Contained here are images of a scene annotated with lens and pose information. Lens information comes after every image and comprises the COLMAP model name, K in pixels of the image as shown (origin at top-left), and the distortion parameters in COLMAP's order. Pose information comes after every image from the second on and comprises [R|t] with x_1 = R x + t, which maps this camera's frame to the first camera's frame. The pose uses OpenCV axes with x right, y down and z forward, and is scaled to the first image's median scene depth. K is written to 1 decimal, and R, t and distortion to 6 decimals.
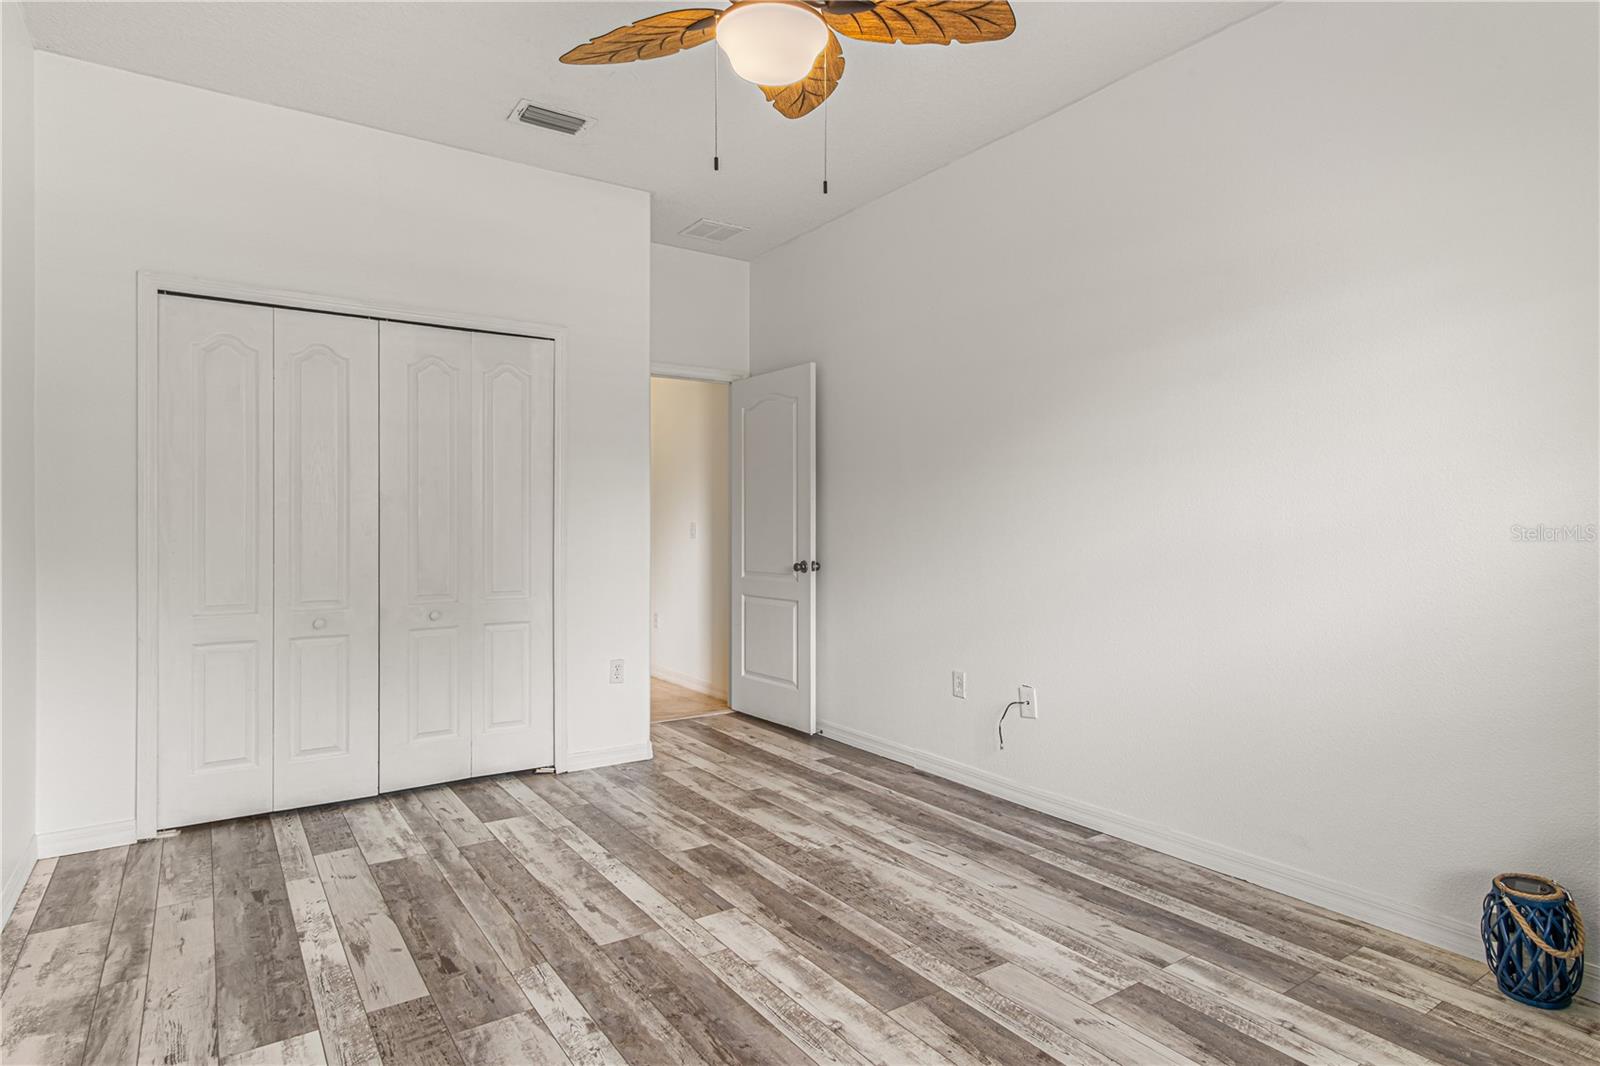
lens RADIAL K [[1471.4, 0, 800.3], [0, 1471.4, 531.1], [0, 0, 1]] dist [0.000520, 0.000000]
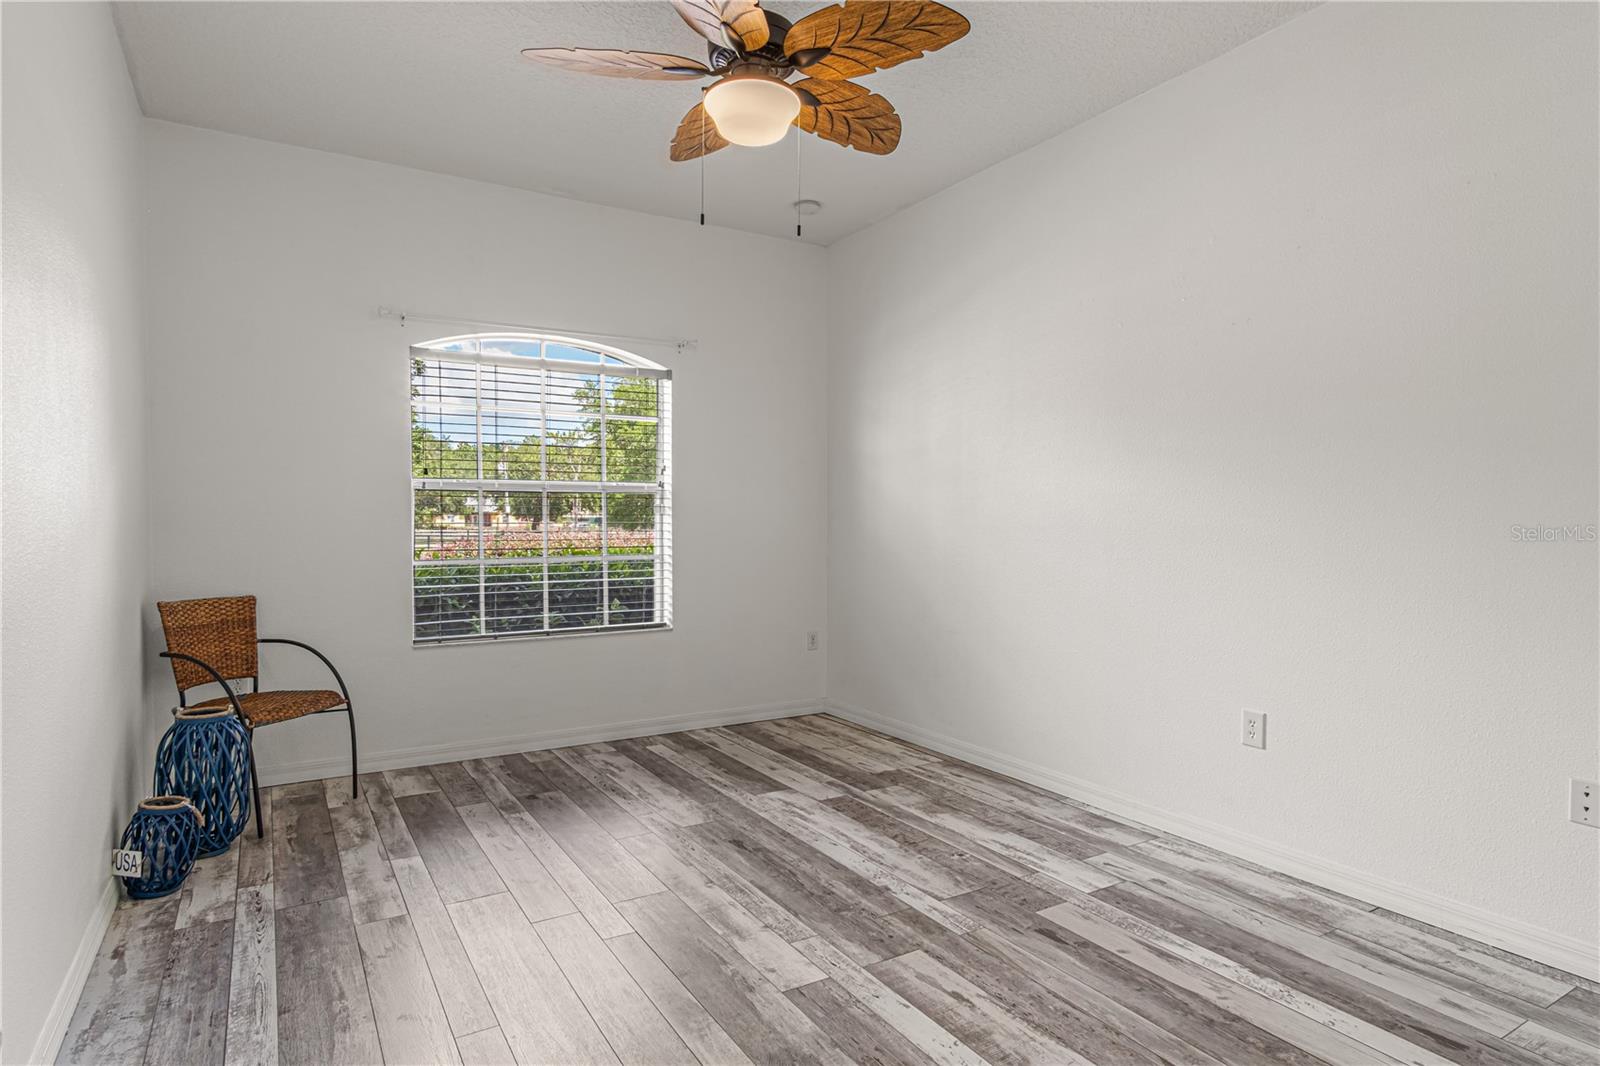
lens RADIAL K [[1471.4, 0, 799.6], [0, 1471.4, 531.4], [0, 0, 1]] dist [0.000520, 0.000000]
pose [[-0.999470, -0.003003, 0.032416, -0.091485], [-0.002641, 0.999934, 0.011192, -0.010483], [-0.032447, 0.011101, -0.999412, 2.088513]]
